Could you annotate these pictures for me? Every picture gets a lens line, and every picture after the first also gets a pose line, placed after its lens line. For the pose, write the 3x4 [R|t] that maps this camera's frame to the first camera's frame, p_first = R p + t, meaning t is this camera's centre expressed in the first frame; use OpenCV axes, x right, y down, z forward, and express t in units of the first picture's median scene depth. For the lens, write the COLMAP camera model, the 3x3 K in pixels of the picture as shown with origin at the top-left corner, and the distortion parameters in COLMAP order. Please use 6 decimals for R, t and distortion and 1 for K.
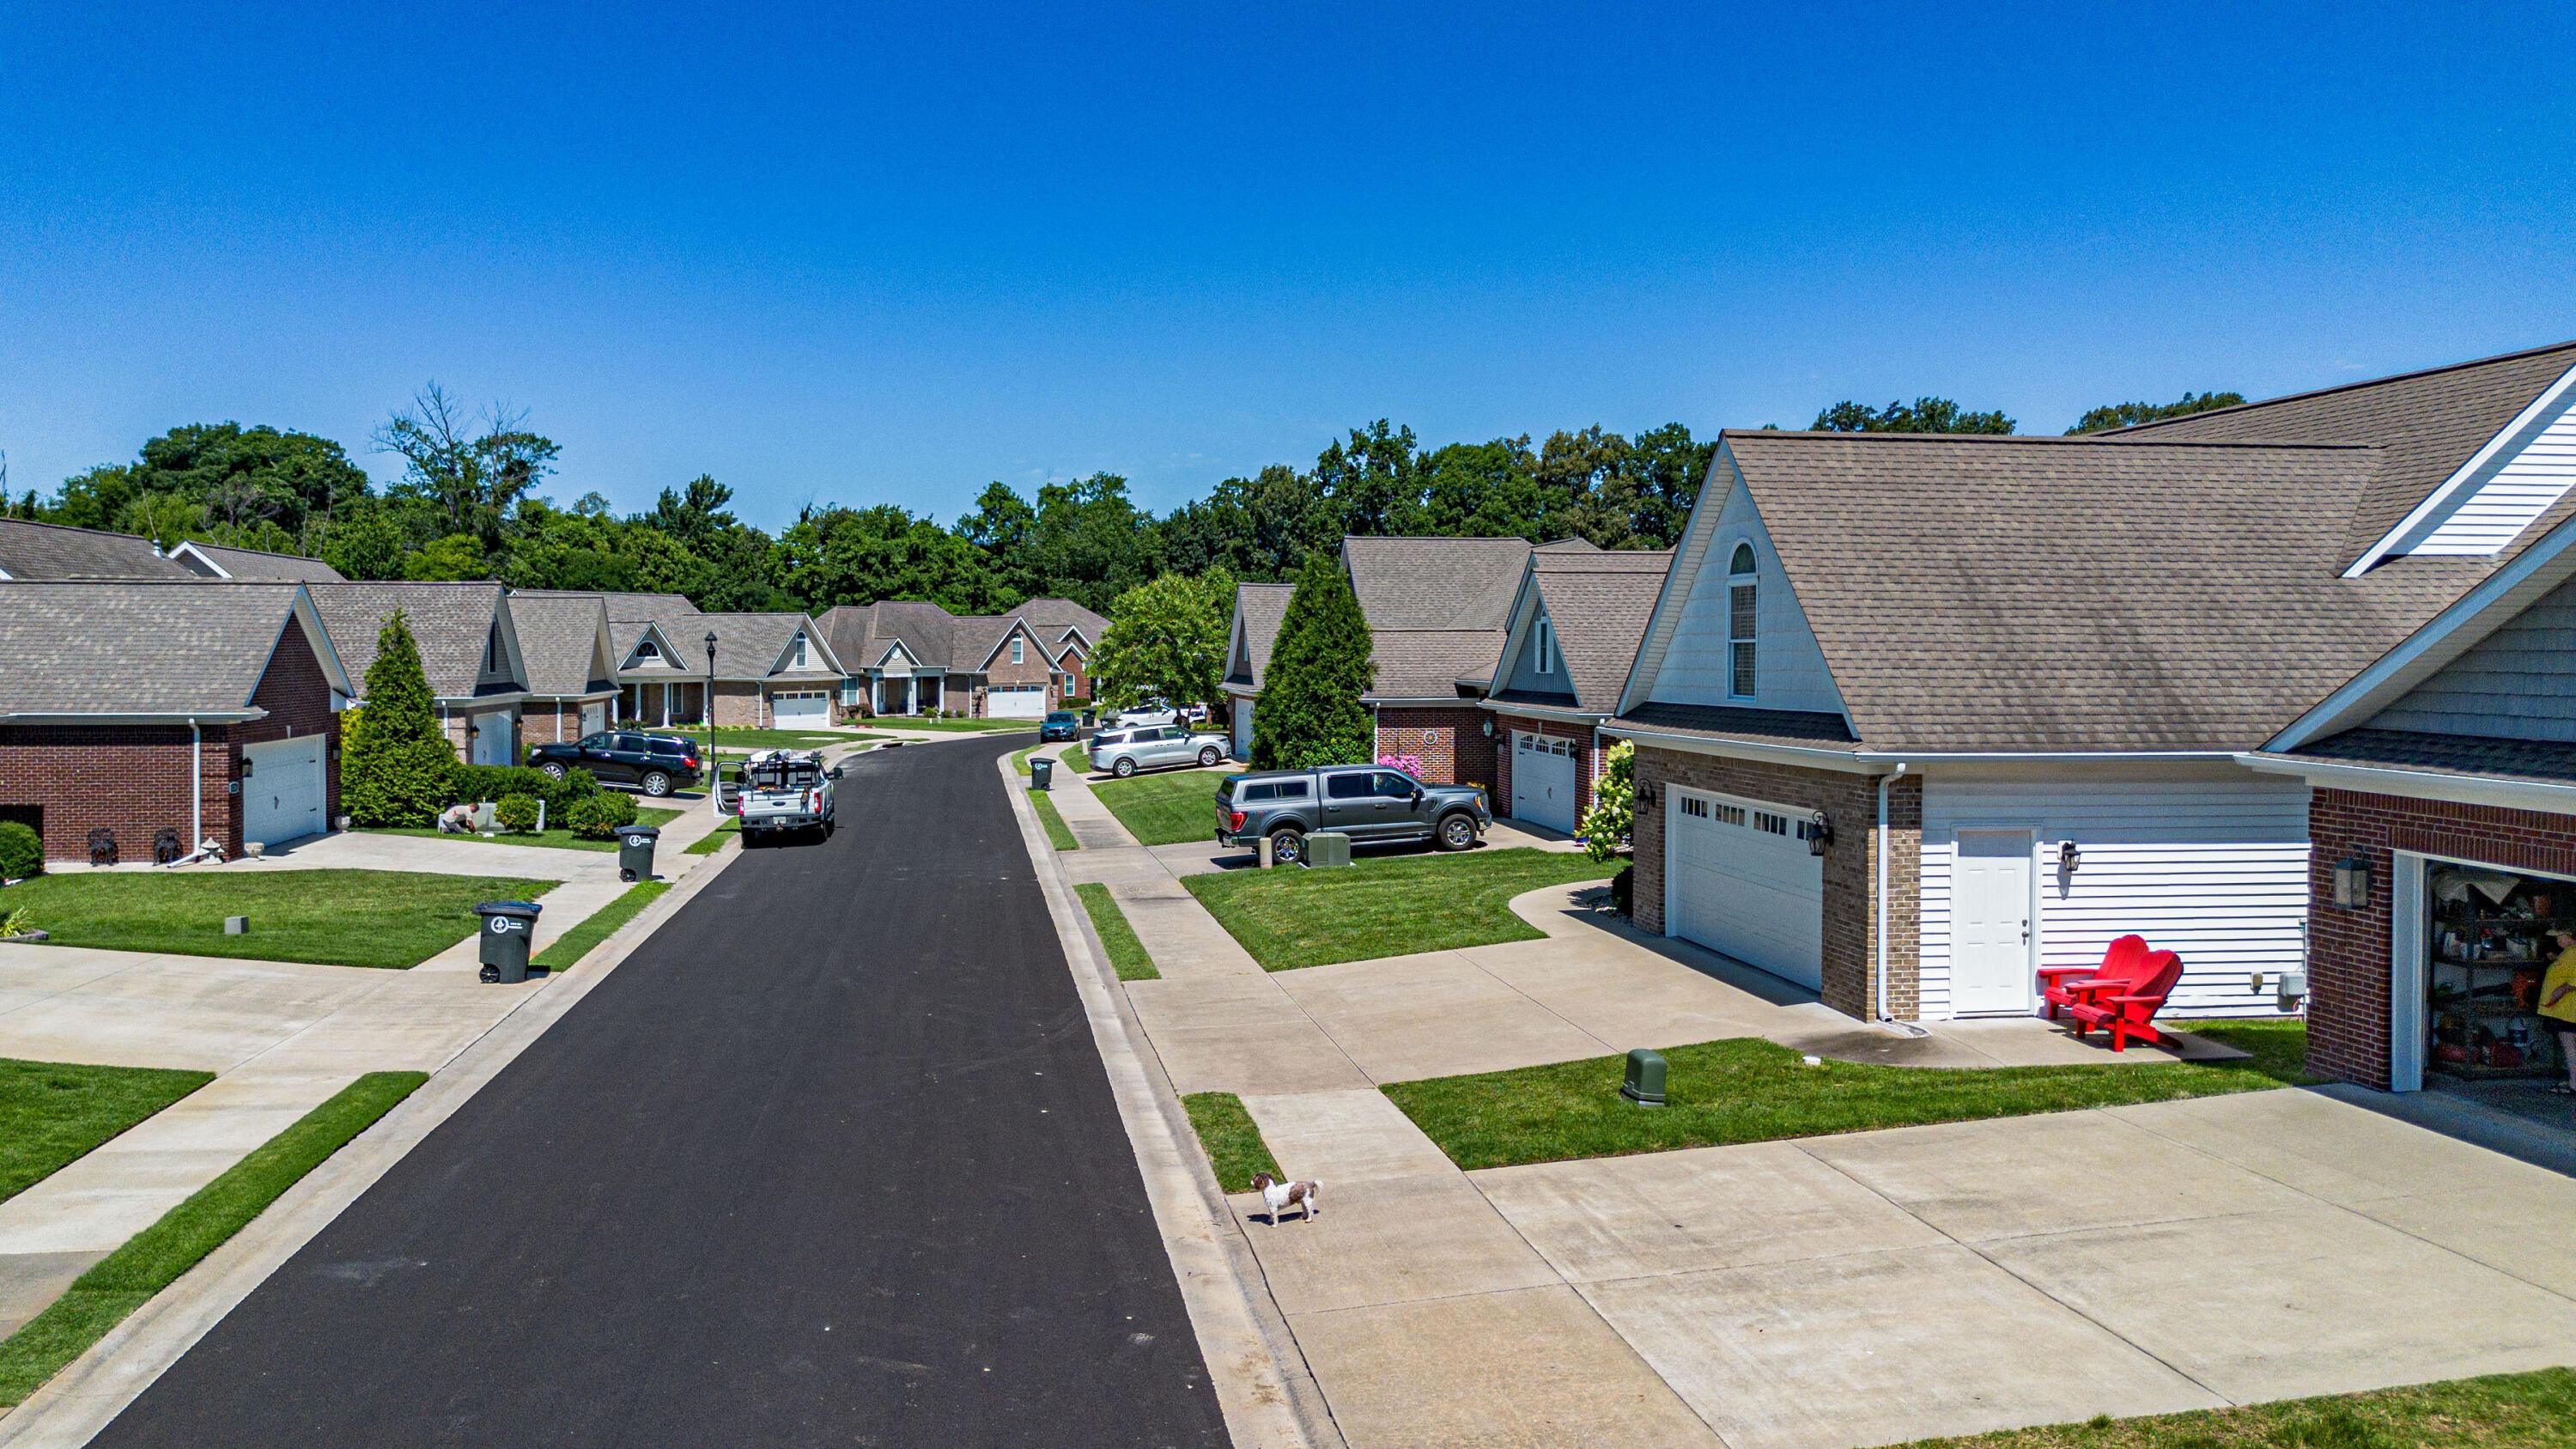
lens RADIAL K [[1825.5, 0, 1280.8], [0, 1825.5, 721.9], [0, 0, 1]] dist [0.068592, -0.057706]
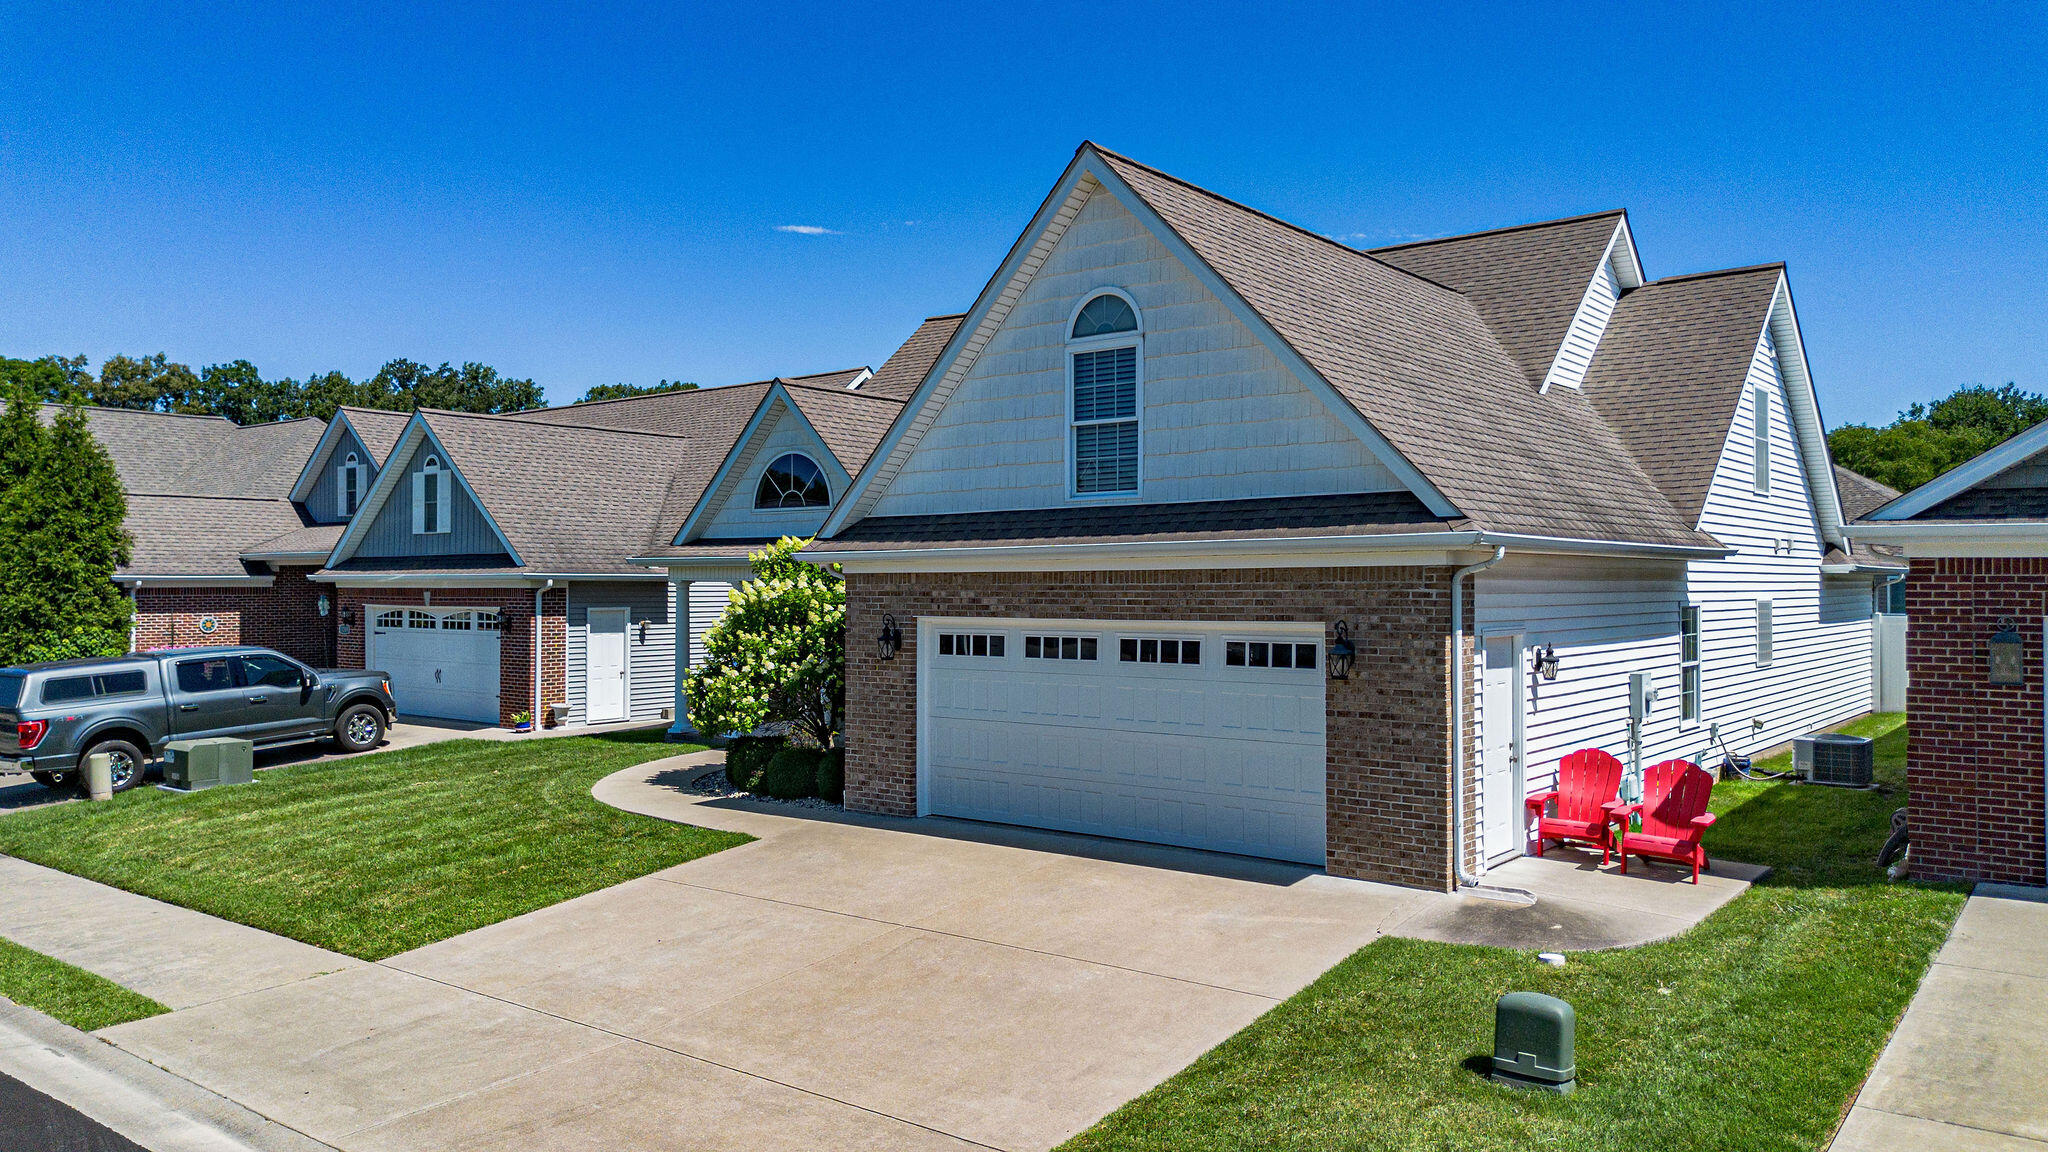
lens RADIAL K [[1451.1, 0, 1030.8], [0, 1451.1, 558.0], [0, 0, 1]] dist [0.068592, -0.057706]
pose [[0.744392, 0.004525, 0.667728, -0.099104], [0.031536, 0.998623, -0.041925, 0.021237], [-0.666998, 0.052266, 0.743224, 0.308809]]
